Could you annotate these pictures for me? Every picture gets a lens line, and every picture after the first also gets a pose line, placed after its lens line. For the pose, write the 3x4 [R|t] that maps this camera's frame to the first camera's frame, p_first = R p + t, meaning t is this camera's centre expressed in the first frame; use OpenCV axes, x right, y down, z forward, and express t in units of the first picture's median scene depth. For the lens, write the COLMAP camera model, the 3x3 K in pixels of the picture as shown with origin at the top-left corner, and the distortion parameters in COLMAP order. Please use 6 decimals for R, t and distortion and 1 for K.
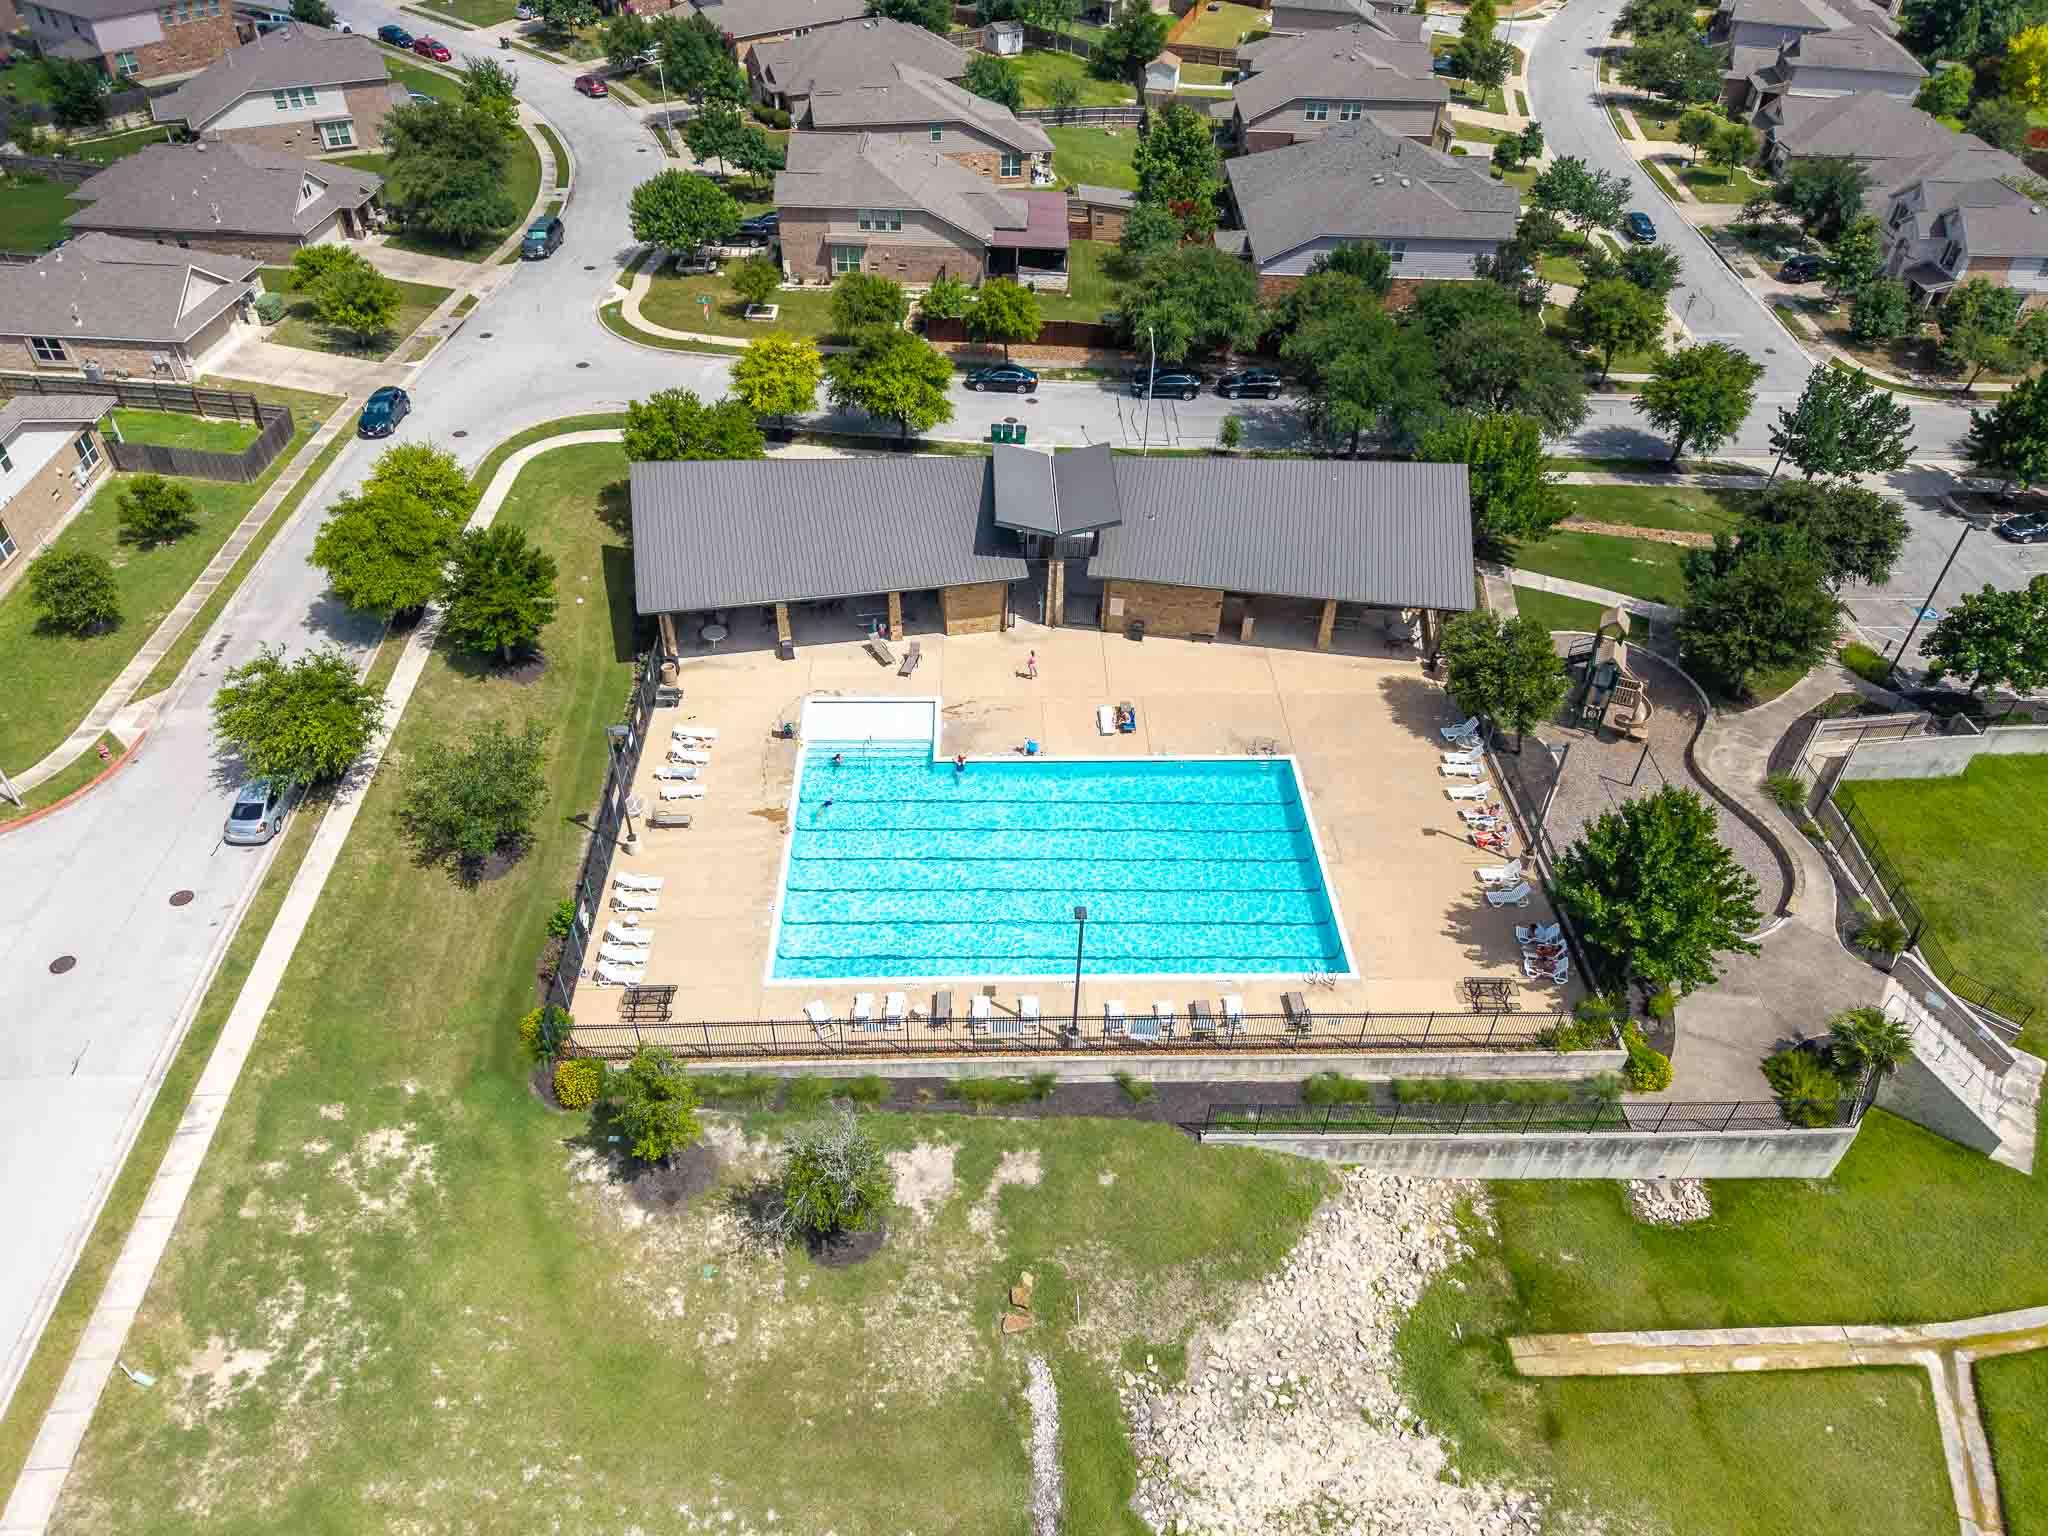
lens RADIAL K [[1368.7, 0, 1024.0], [0, 1368.7, 768.0], [0, 0, 1]] dist [0.031989, -0.043265]
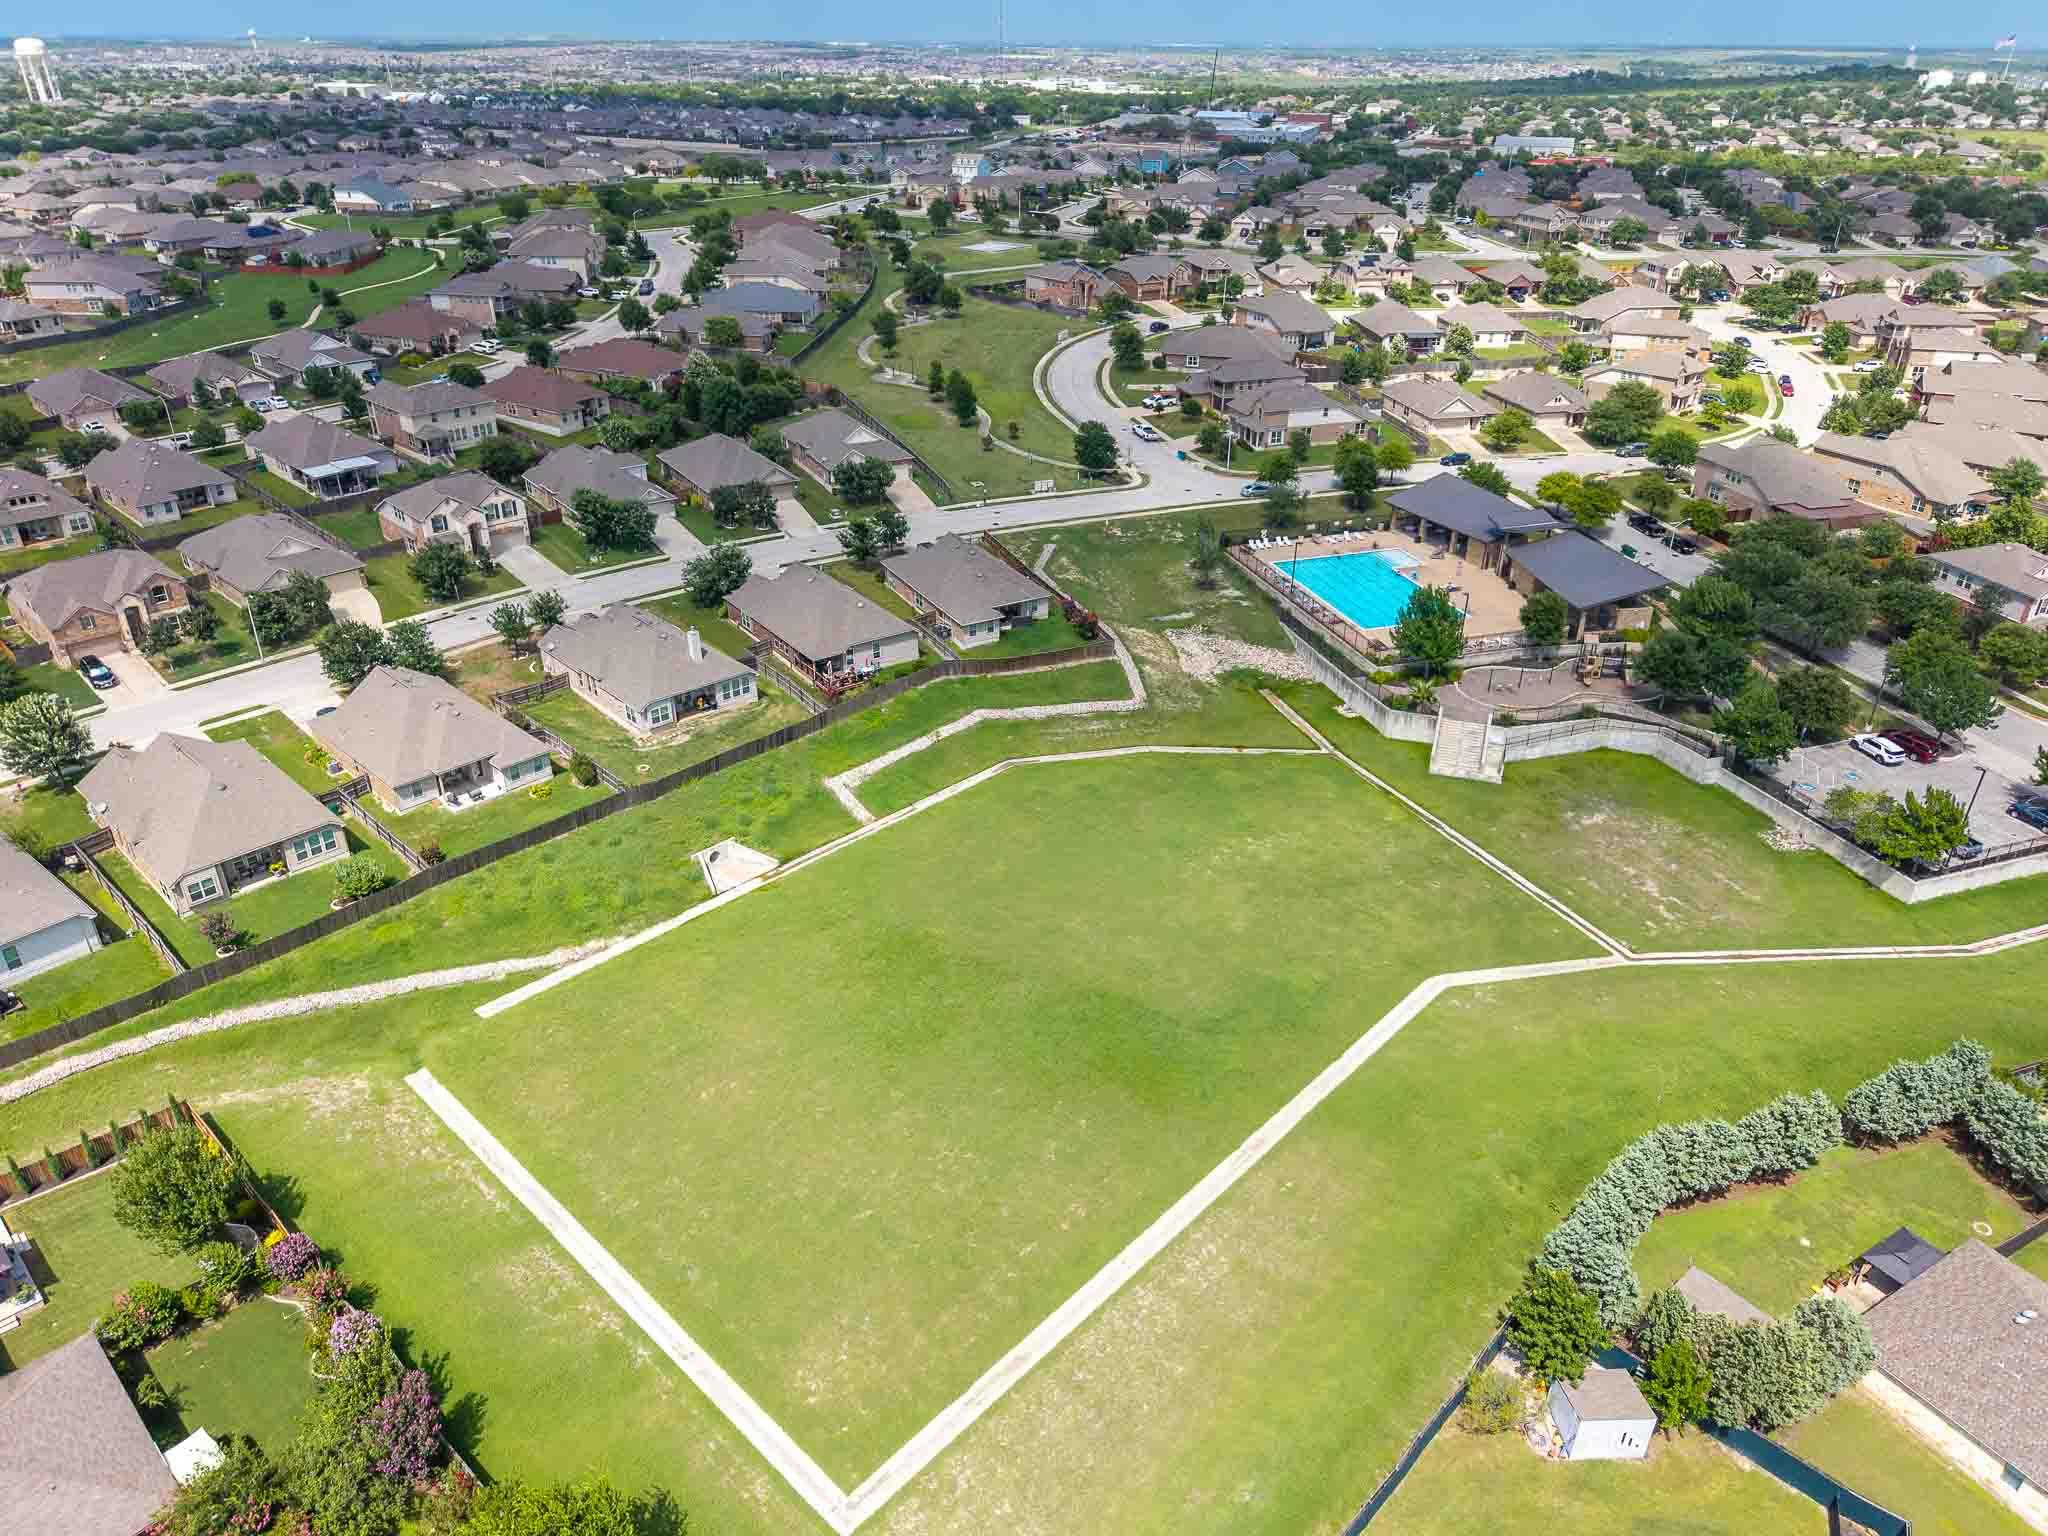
lens RADIAL K [[1371.8, 0, 1024.0], [0, 1371.8, 768.0], [0, 0, 1]] dist [0.002298, 0.004126]
pose [[0.263887, 0.436831, -0.859966, 2.111047], [-0.630625, 0.752757, 0.188861, 0.222419], [0.729846, 0.492479, 0.474119, -0.563309]]
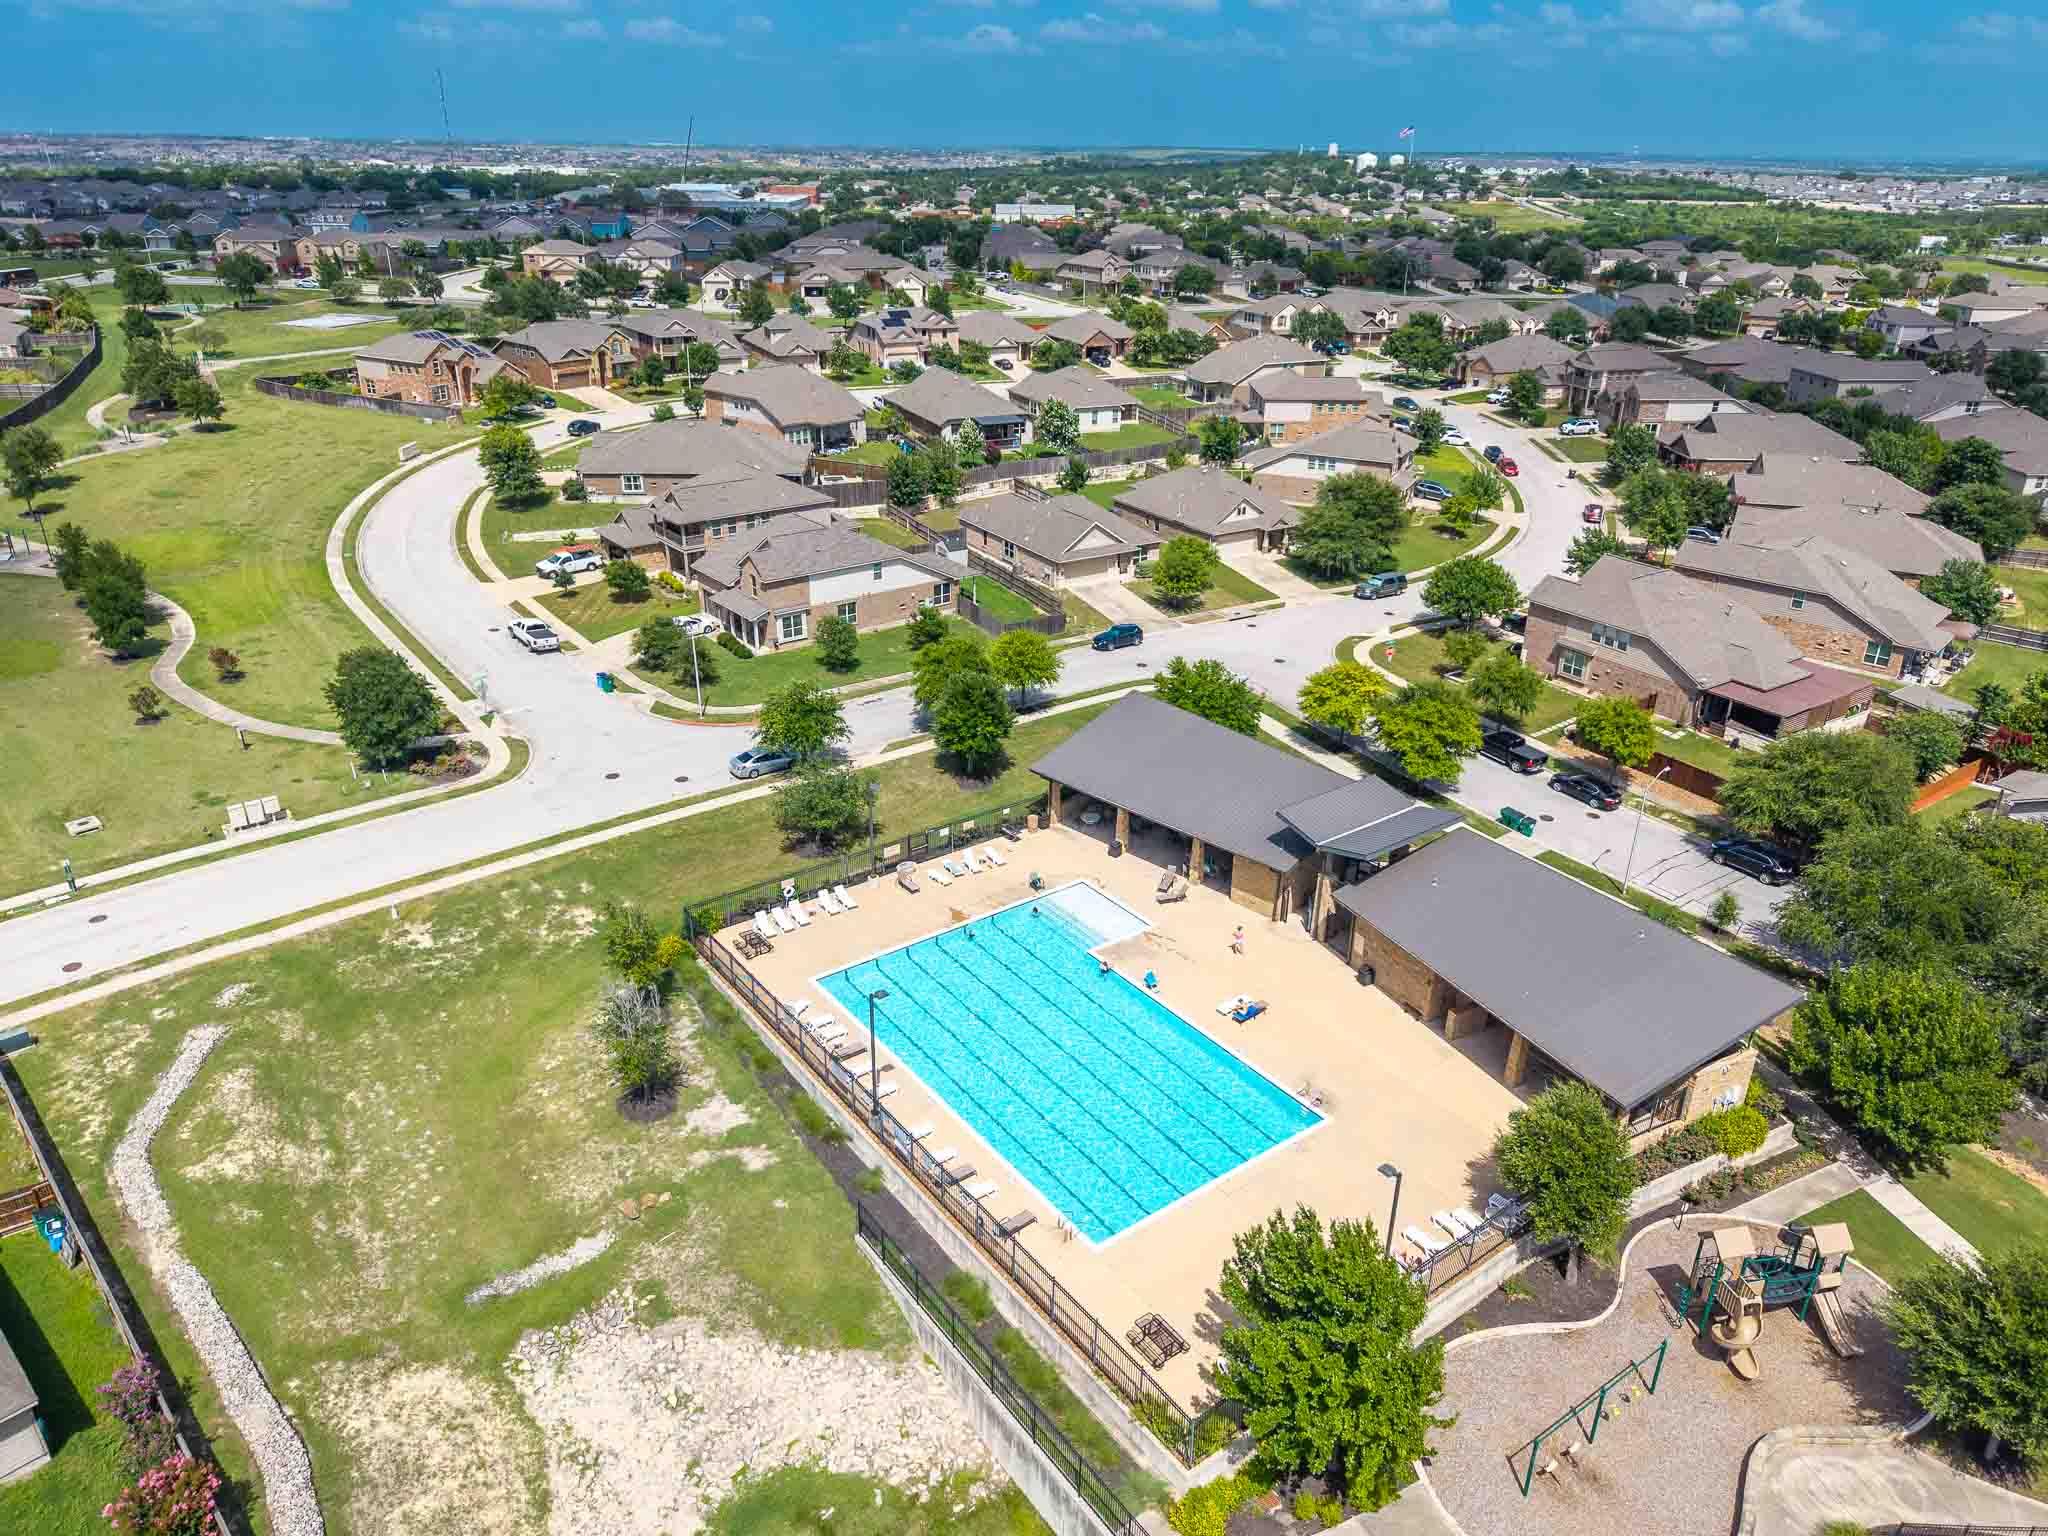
lens RADIAL K [[1368.7, 0, 1024.0], [0, 1368.7, 768.0], [0, 0, 1]] dist [0.031989, -0.043265]
pose [[0.567748, 0.327809, -0.755118, 0.690800], [-0.538255, 0.841869, -0.039226, -0.059653], [0.622852, 0.428717, 0.654414, 0.143783]]
